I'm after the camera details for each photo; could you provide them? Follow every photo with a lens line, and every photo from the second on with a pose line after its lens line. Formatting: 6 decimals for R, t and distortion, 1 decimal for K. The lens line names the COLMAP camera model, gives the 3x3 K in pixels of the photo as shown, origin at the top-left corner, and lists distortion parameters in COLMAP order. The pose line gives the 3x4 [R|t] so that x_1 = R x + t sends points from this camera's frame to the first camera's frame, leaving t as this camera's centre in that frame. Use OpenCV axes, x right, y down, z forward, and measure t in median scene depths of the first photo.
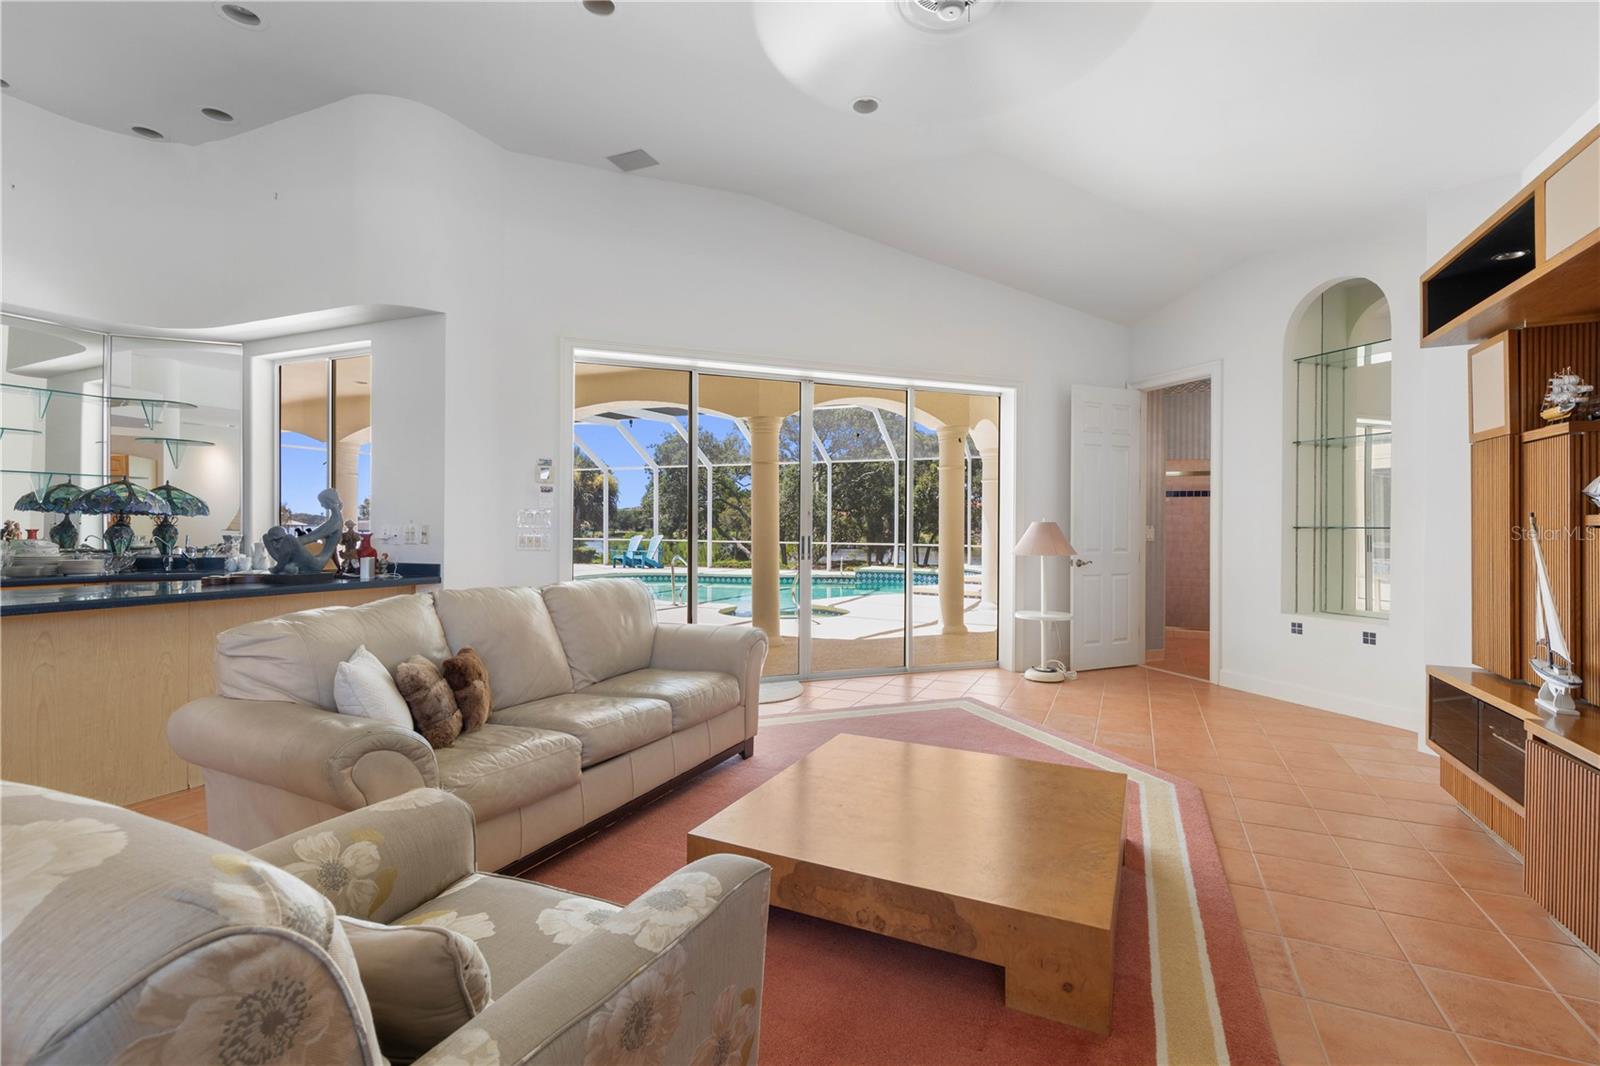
lens RADIAL K [[729.2, 0, 810.7], [0, 729.2, 525.8], [0, 0, 1]] dist [-0.001506, -0.000518]
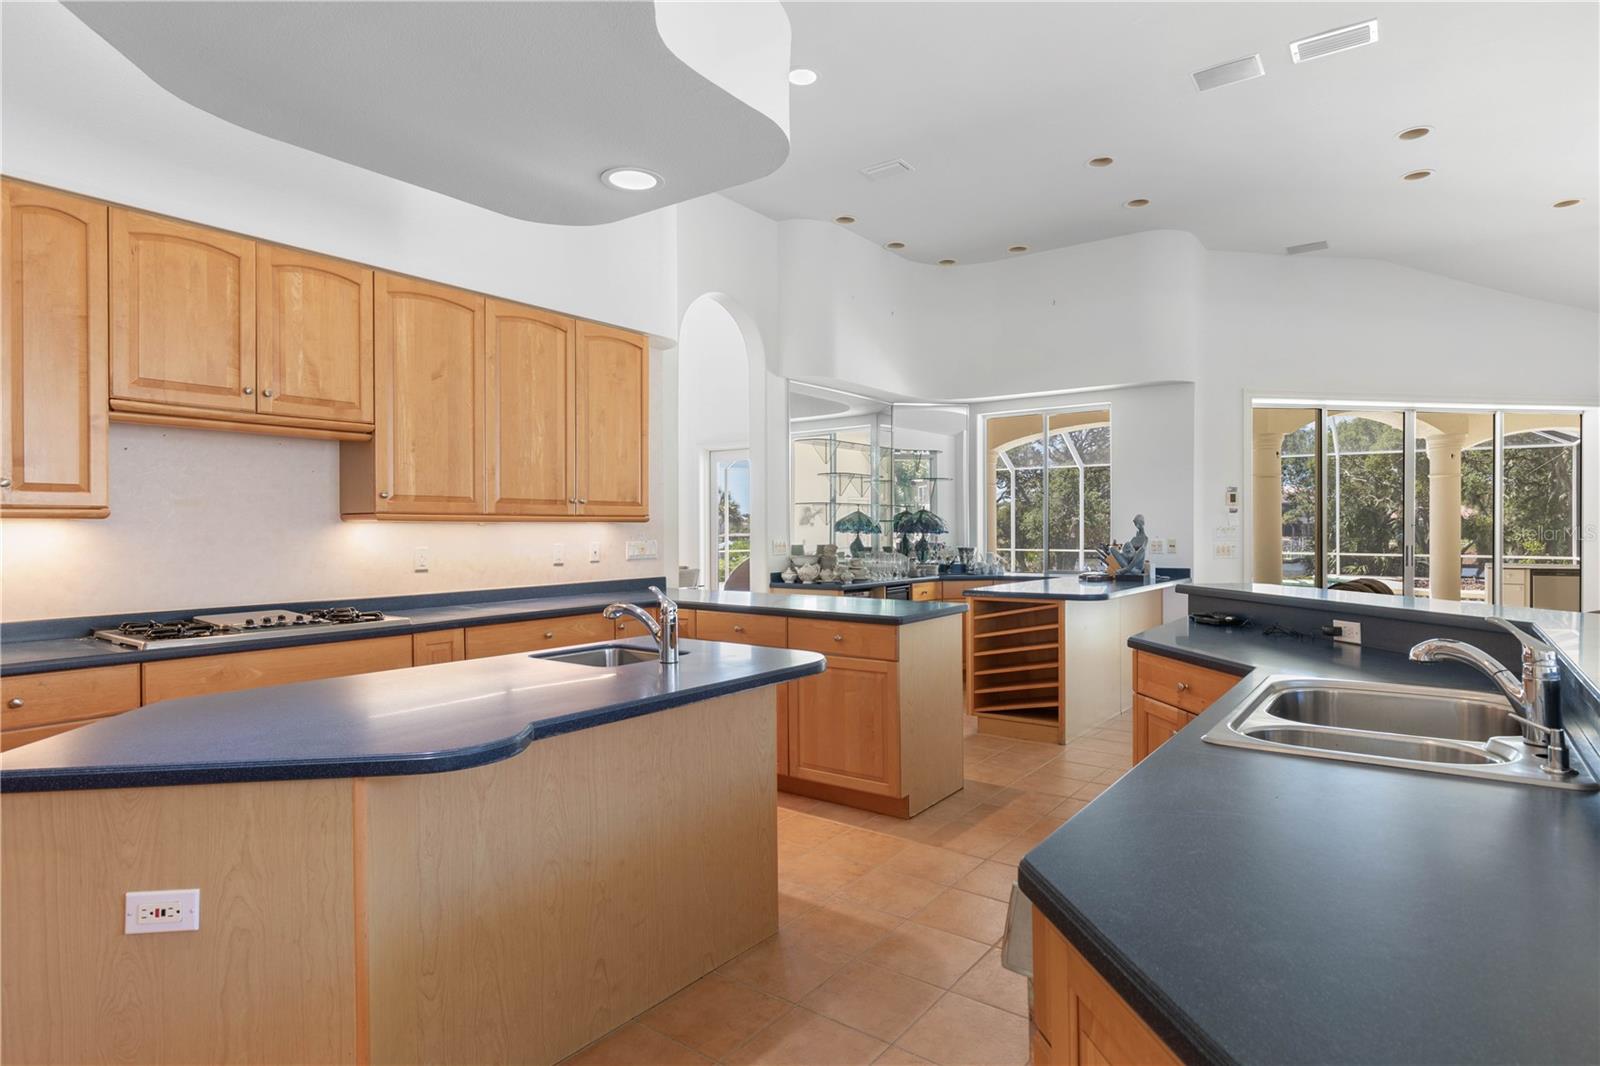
lens RADIAL K [[846.5, 0, 787.7], [0, 846.5, 541.2], [0, 0, 1]] dist [-0.001868, -0.004243]
pose [[0.973858, -0.006047, -0.227076, -0.647693], [0.008854, 0.999896, 0.011343, -0.016193], [0.226984, -0.013057, 0.973811, -0.516663]]
